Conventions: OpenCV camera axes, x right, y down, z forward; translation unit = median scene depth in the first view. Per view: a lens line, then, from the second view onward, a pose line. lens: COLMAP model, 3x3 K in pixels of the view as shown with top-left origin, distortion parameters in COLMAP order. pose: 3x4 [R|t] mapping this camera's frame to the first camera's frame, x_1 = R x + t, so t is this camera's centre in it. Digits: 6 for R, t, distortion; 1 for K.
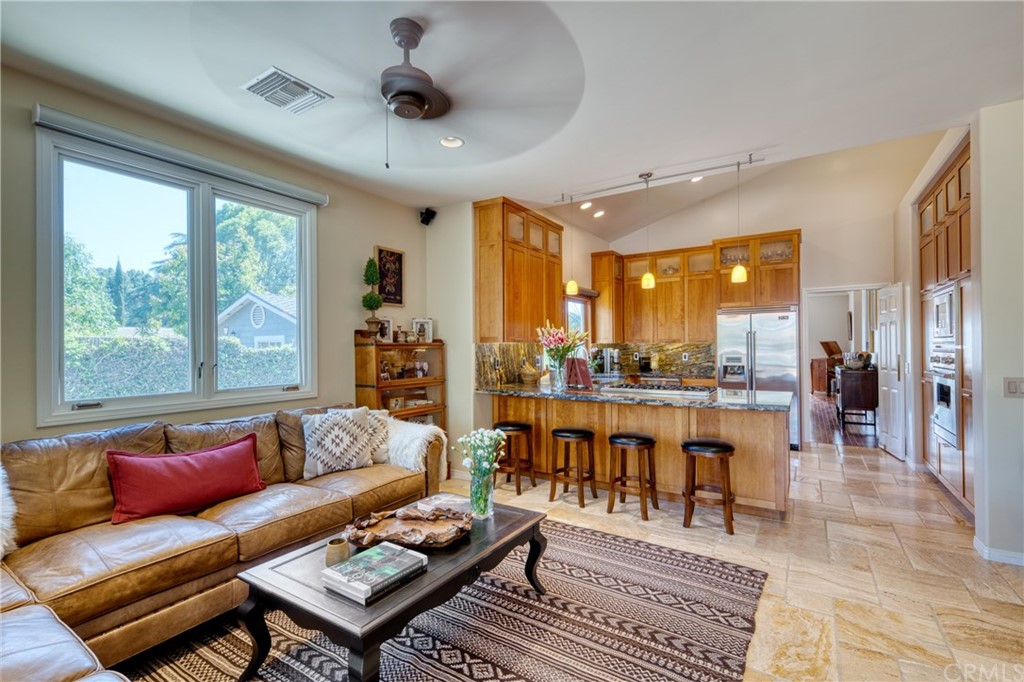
lens RADIAL K [[459.5, 0, 512.2], [0, 459.5, 341.7], [0, 0, 1]] dist [-0.001602, 0.000021]
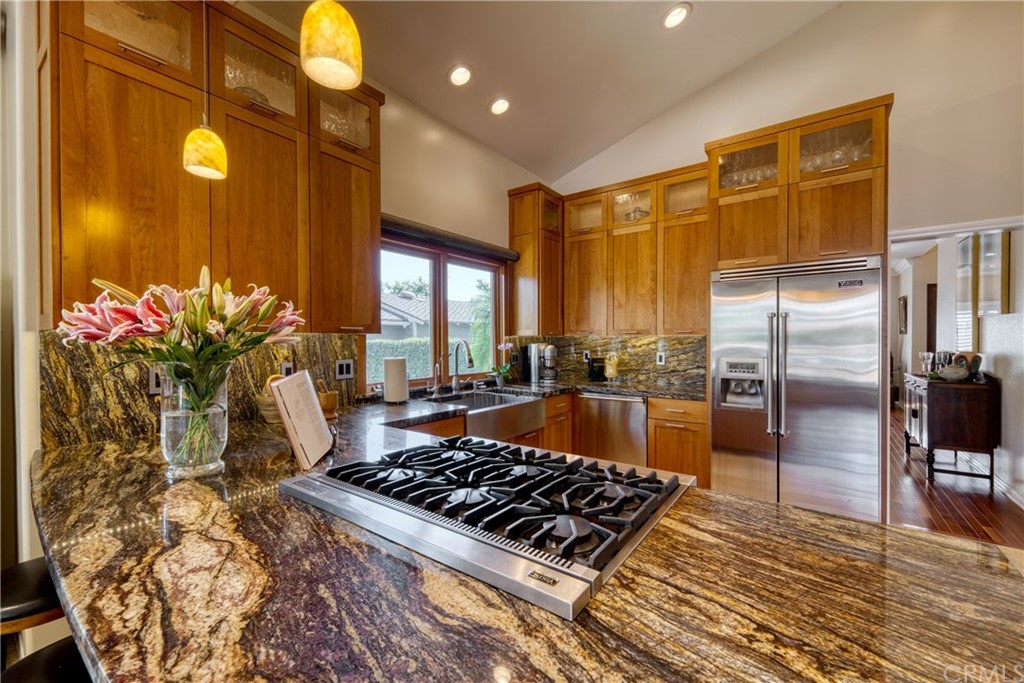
lens RADIAL K [[415.9, 0, 511.5], [0, 415.9, 343.2], [0, 0, 1]] dist [0.001835, -0.000145]
pose [[0.998159, 0.005621, -0.060385, 0.213348], [-0.004409, 0.999787, 0.020179, 0.002412], [0.060486, -0.019875, 0.997971, 0.439676]]
